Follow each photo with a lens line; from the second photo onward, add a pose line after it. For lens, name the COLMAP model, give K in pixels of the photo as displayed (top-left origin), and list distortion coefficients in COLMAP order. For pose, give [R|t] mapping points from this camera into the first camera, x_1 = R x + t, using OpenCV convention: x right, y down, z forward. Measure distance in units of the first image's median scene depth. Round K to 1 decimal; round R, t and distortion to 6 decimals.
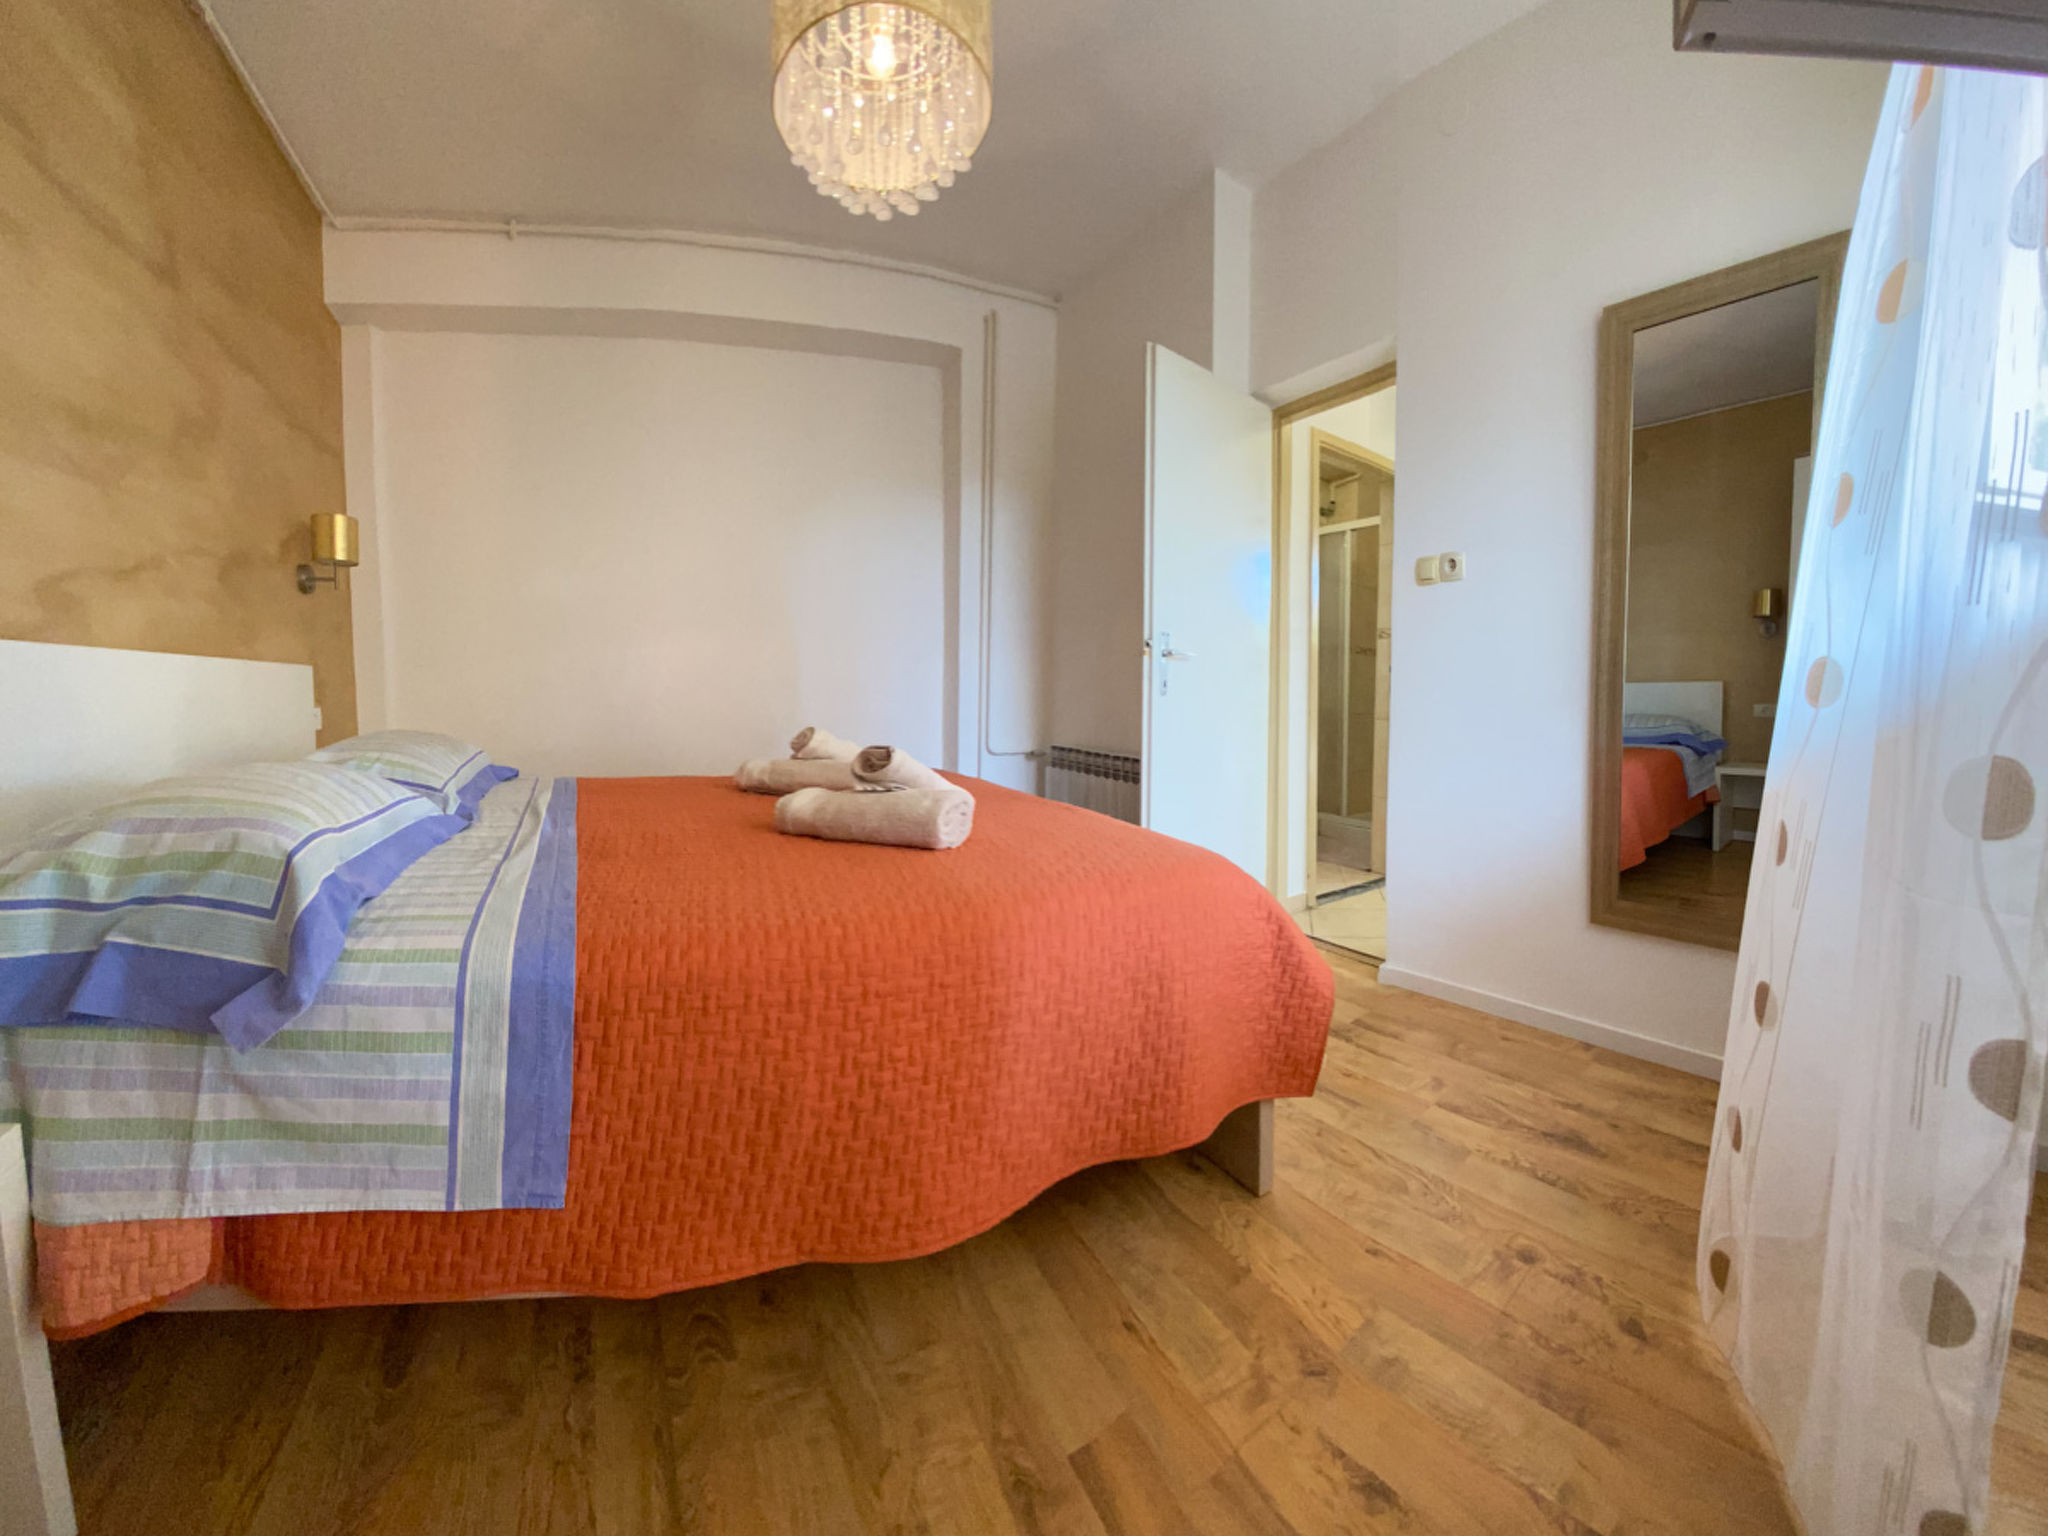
lens RADIAL K [[816.4, 0, 945.5], [0, 816.4, 768.7], [0, 0, 1]] dist [-0.012705, -0.005613]
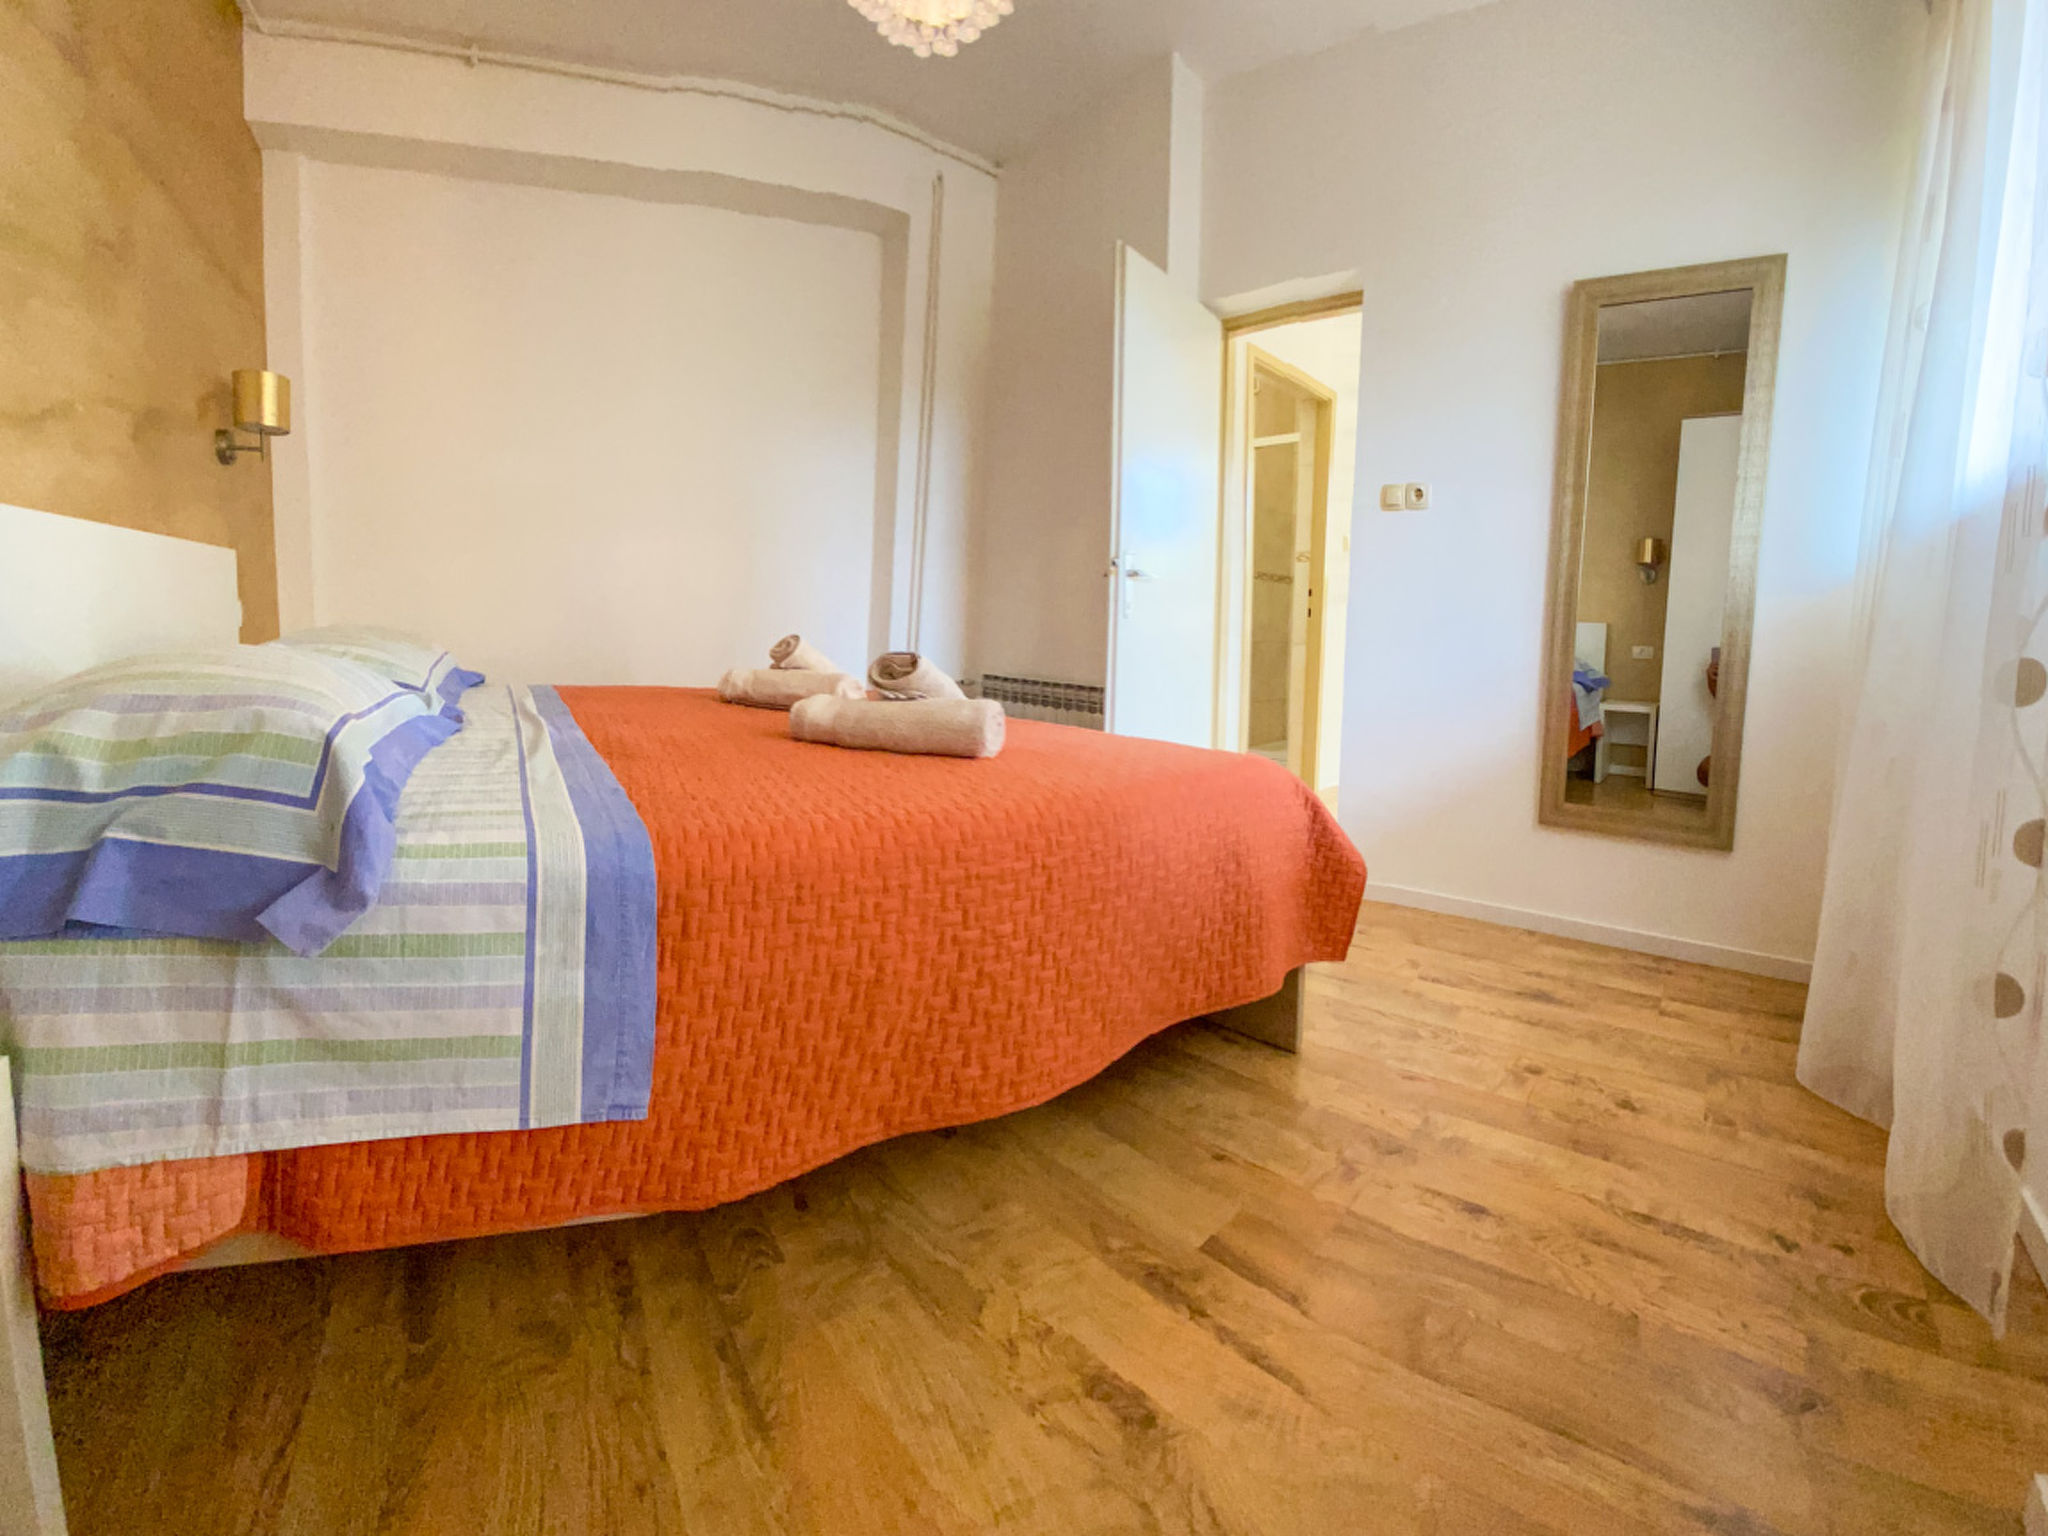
lens RADIAL K [[841.7, 0, 1027.7], [0, 841.7, 722.1], [0, 0, 1]] dist [-0.024147, -0.000414]
pose [[0.985594, -0.012385, 0.168677, -0.213458], [0.007316, 0.999504, 0.030643, 0.067629], [-0.168973, -0.028968, 0.985195, -0.002929]]
